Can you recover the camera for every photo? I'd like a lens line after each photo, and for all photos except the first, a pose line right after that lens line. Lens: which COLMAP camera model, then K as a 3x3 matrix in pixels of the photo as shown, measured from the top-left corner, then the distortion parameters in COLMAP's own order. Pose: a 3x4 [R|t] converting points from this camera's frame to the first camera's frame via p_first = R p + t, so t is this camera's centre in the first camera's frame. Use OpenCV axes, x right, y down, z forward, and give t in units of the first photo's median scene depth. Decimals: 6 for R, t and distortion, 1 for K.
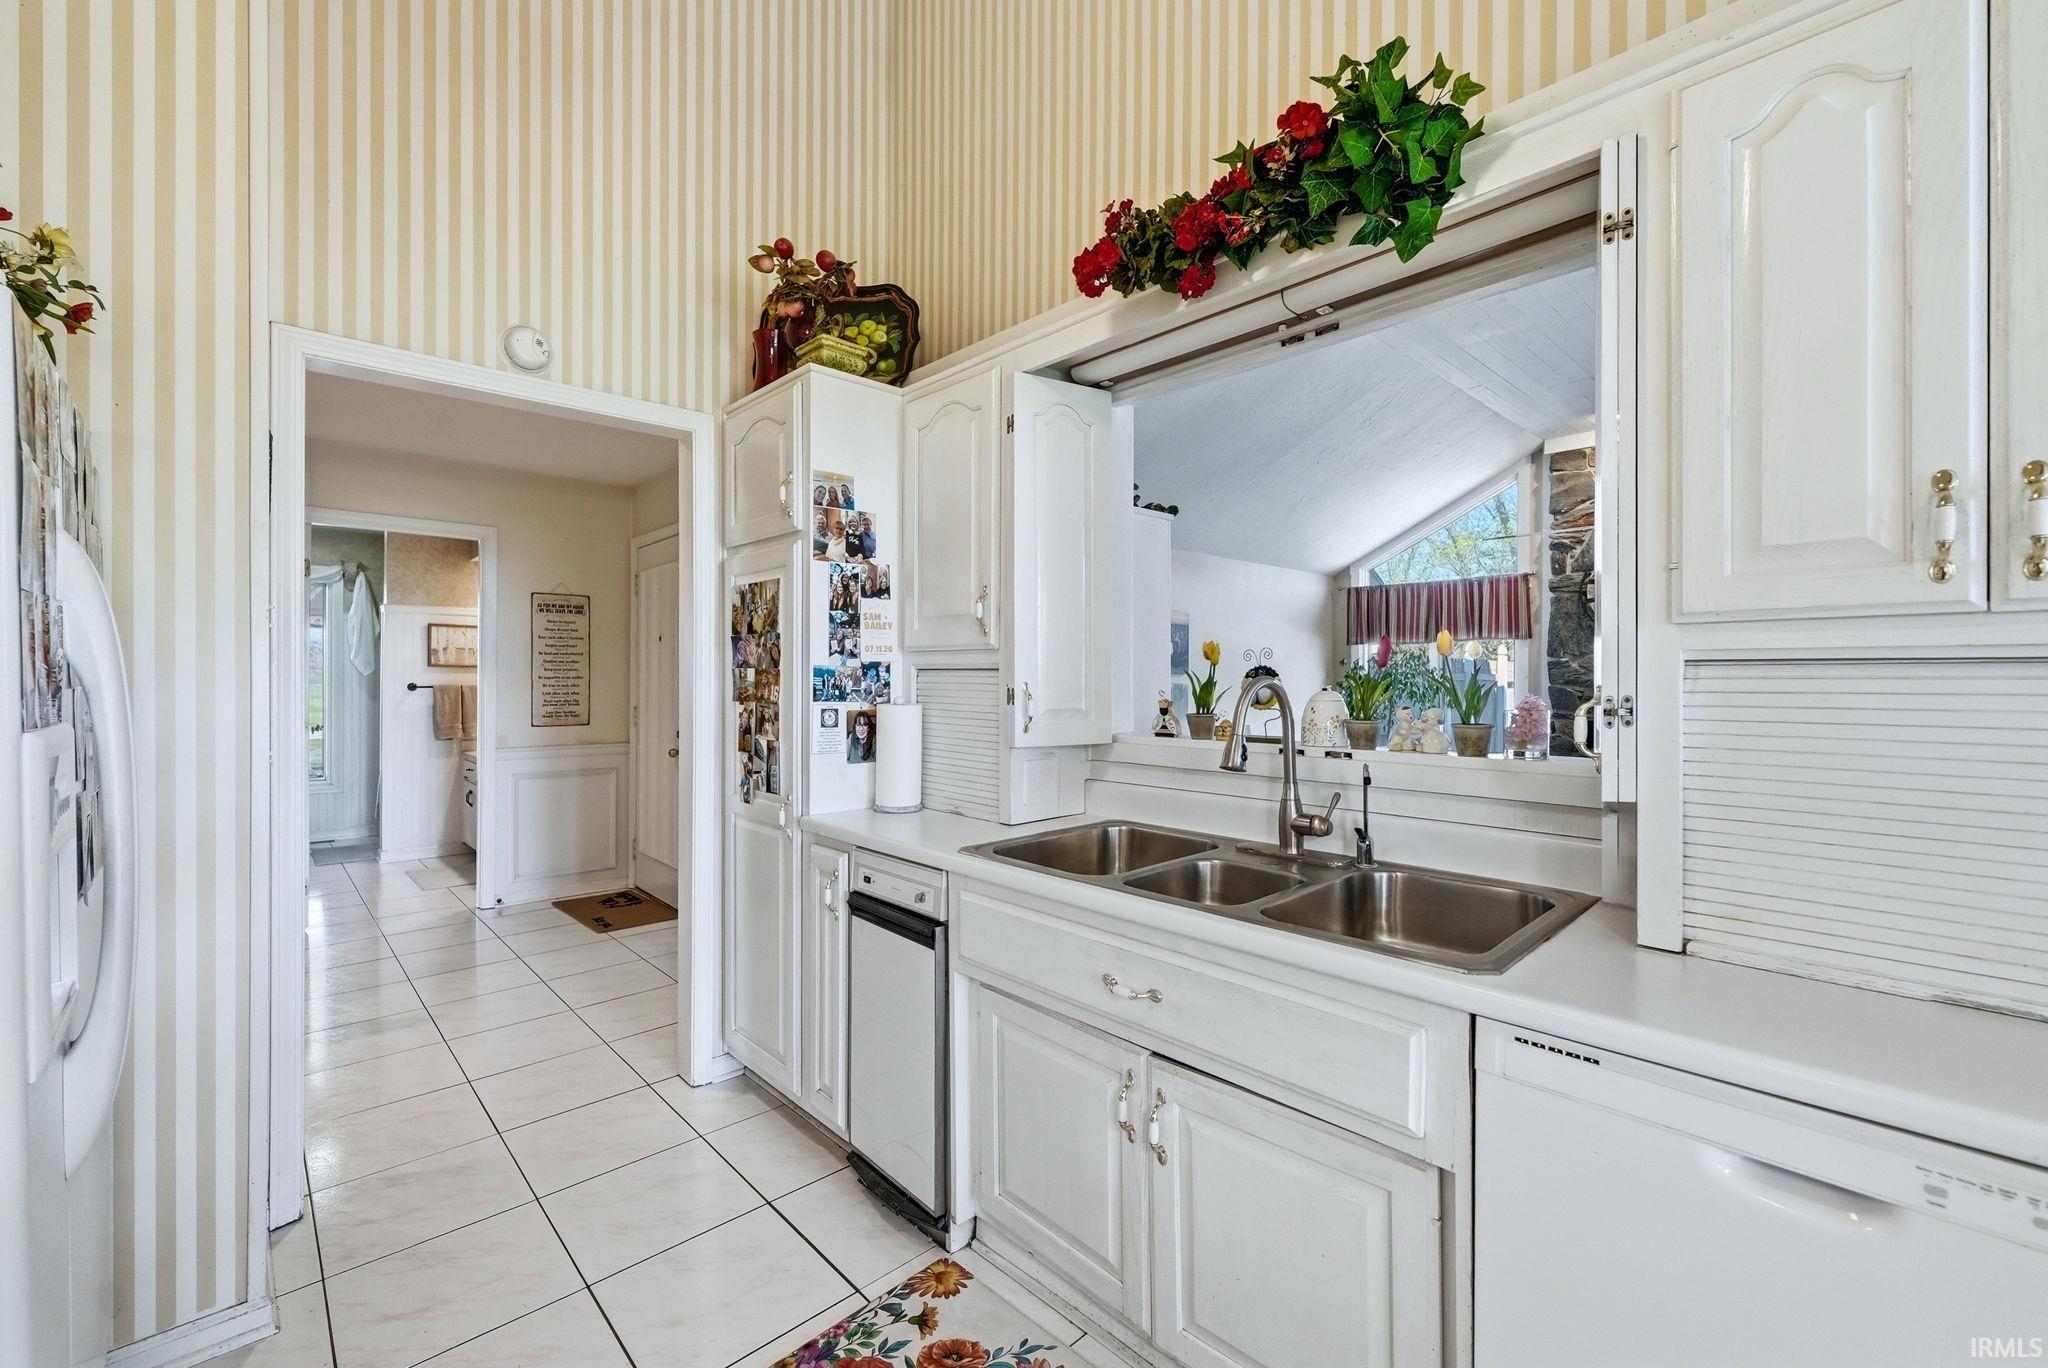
lens RADIAL K [[849.6, 0, 1032.8], [0, 849.6, 682.6], [0, 0, 1]] dist [-0.001071, -0.000448]
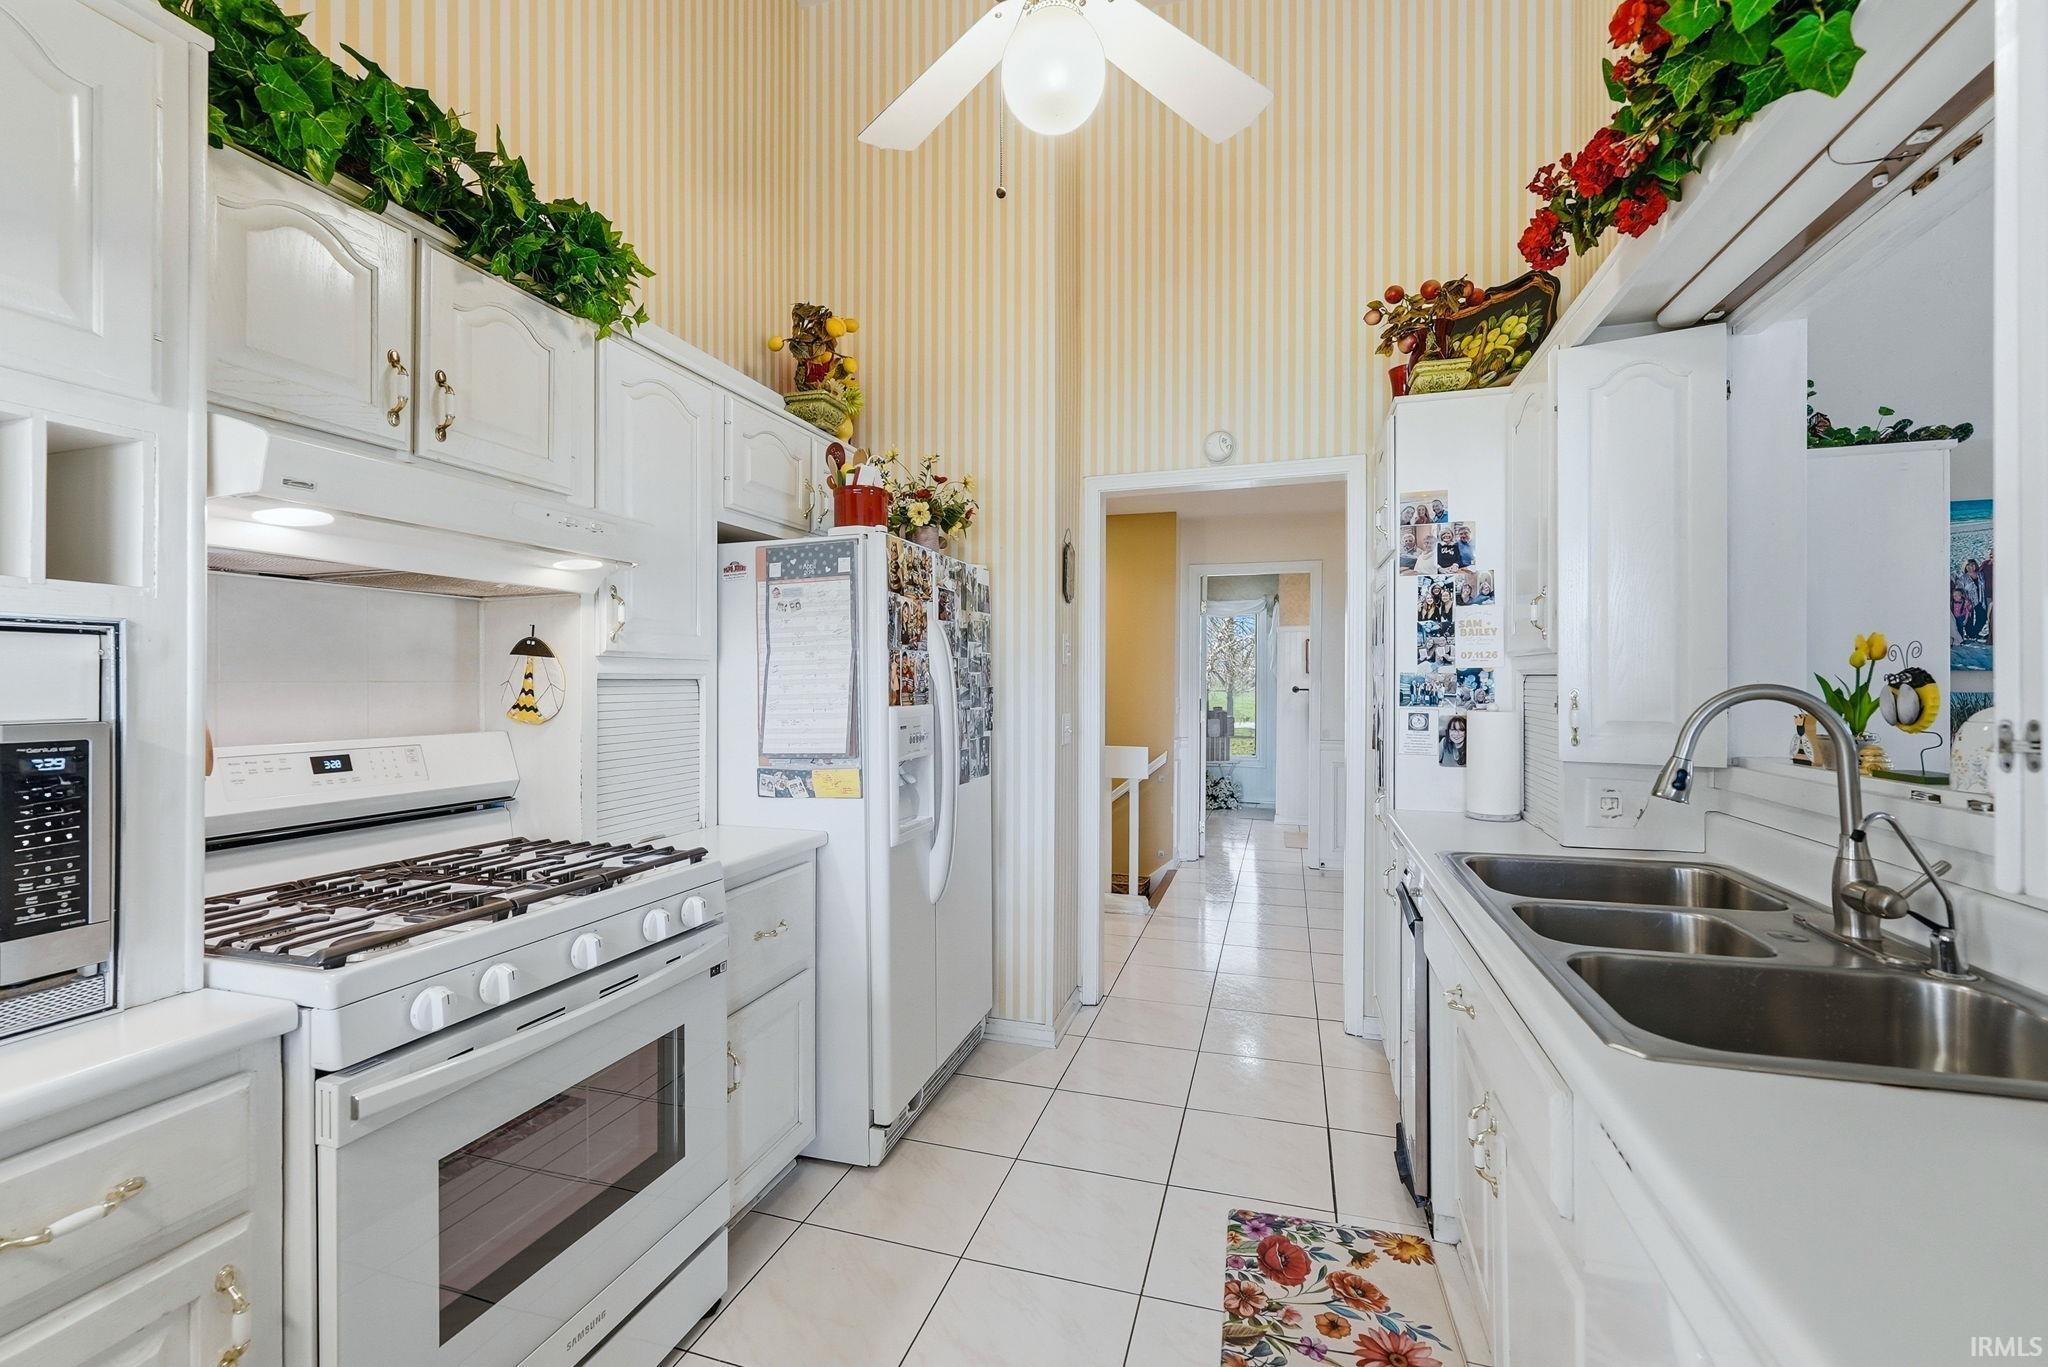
lens RADIAL K [[849.6, 0, 1017.0], [0, 849.6, 683.6], [0, 0, 1]] dist [-0.001071, -0.000448]
pose [[0.481806, 0.000394, -0.876278, 0.446650], [-0.002306, 0.999997, -0.000818, -0.004172], [0.876275, 0.002414, 0.481806, 0.041654]]
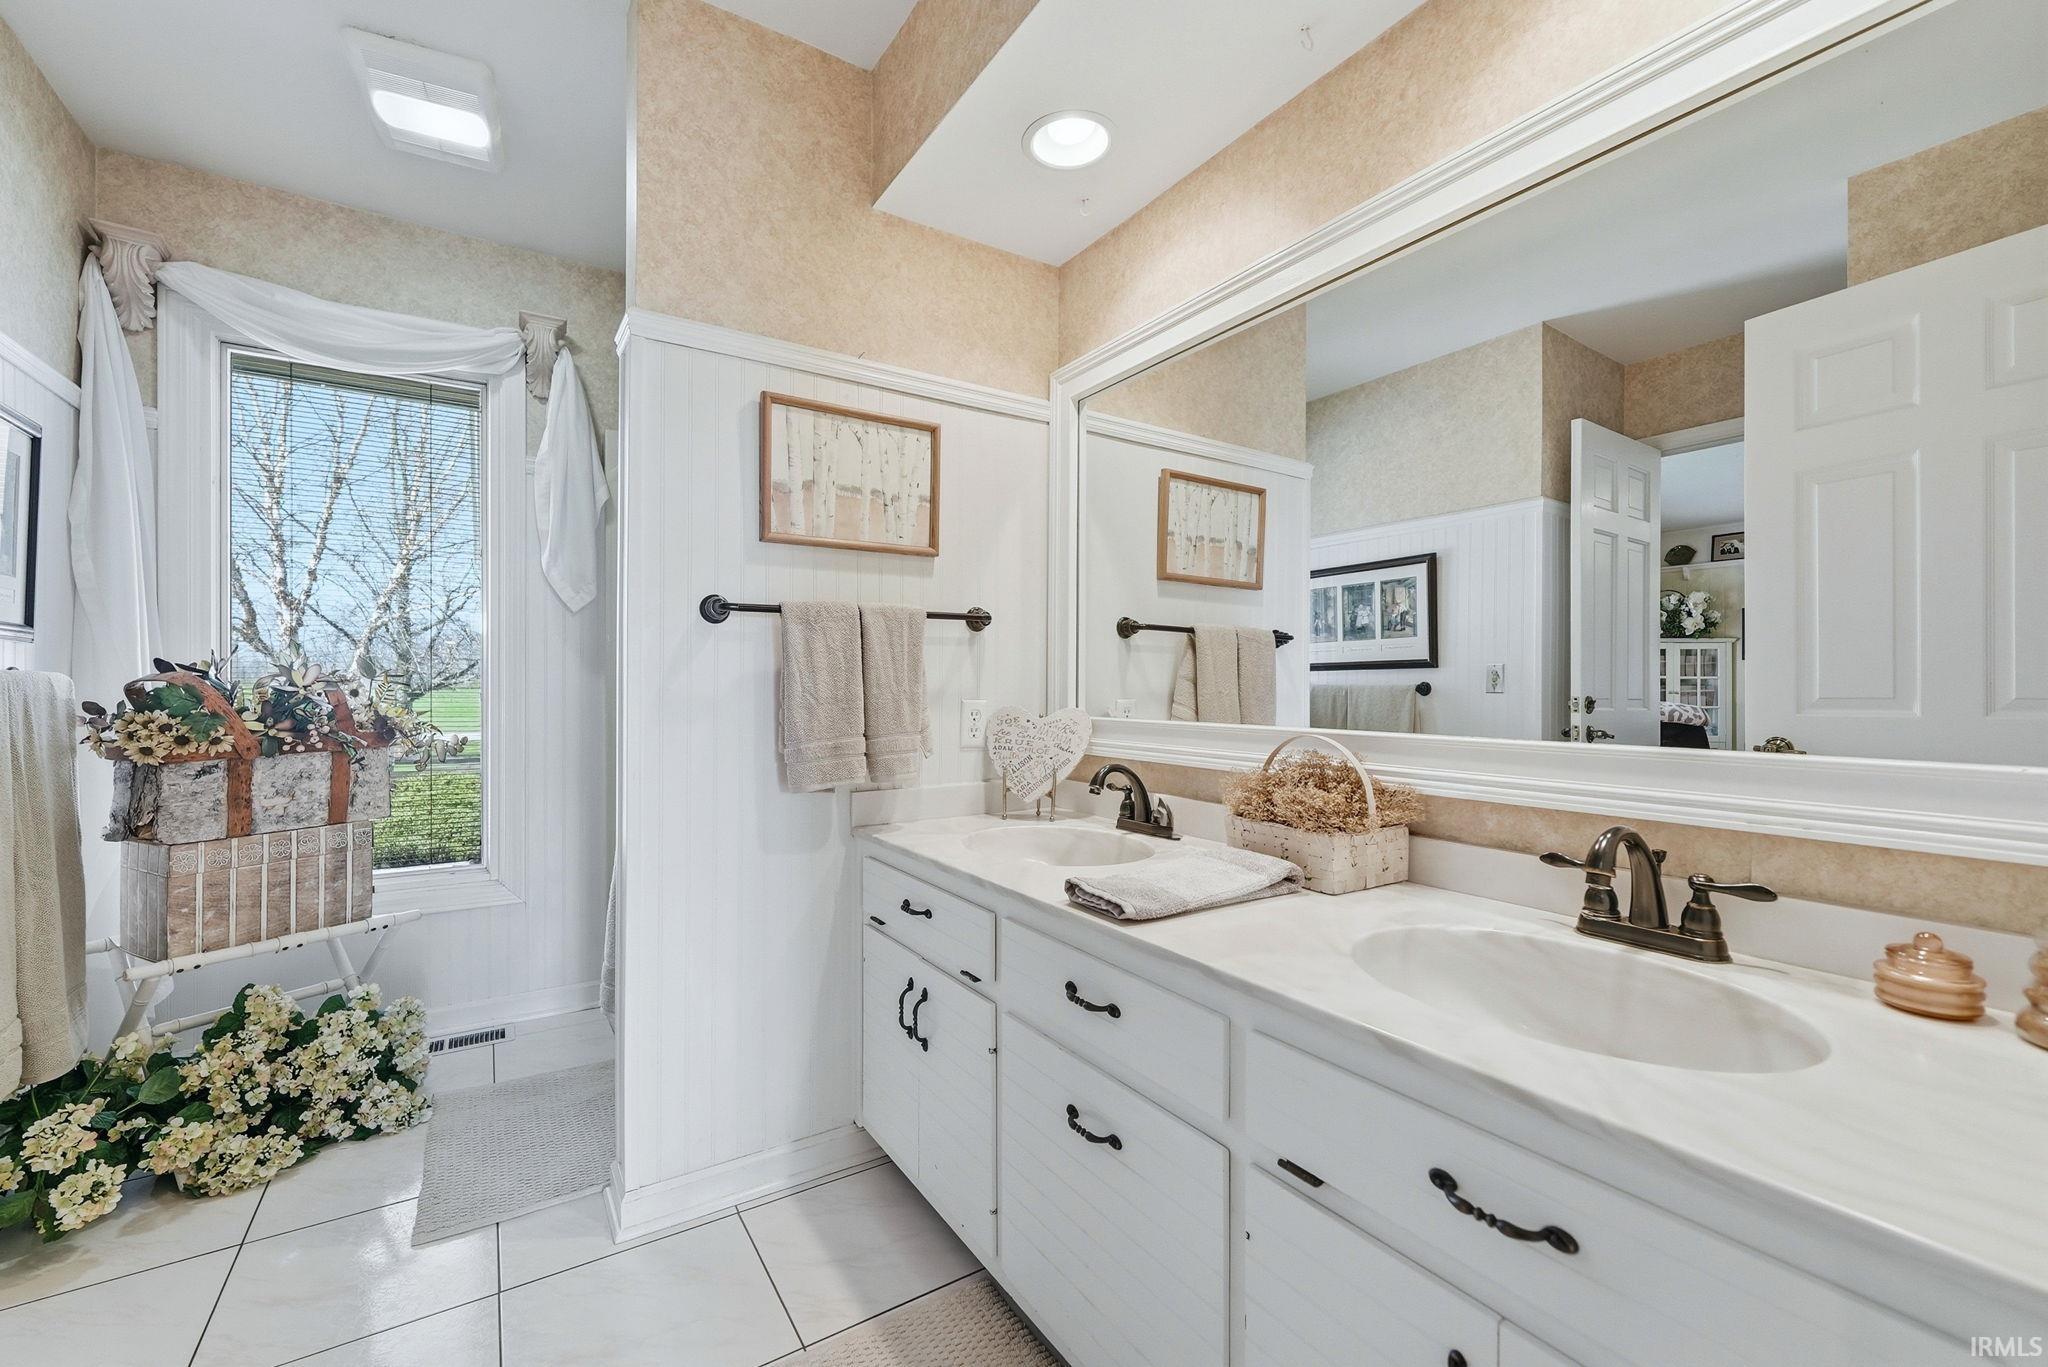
lens RADIAL K [[849.6, 0, 1035.3], [0, 849.6, 690.5], [0, 0, 1]] dist [-0.001071, -0.000448]
pose [[0.983854, -0.006578, -0.178853, -1.368287], [0.006219, 0.999977, -0.002566, 0.081503], [0.178866, 0.001412, 0.983872, 1.758129]]
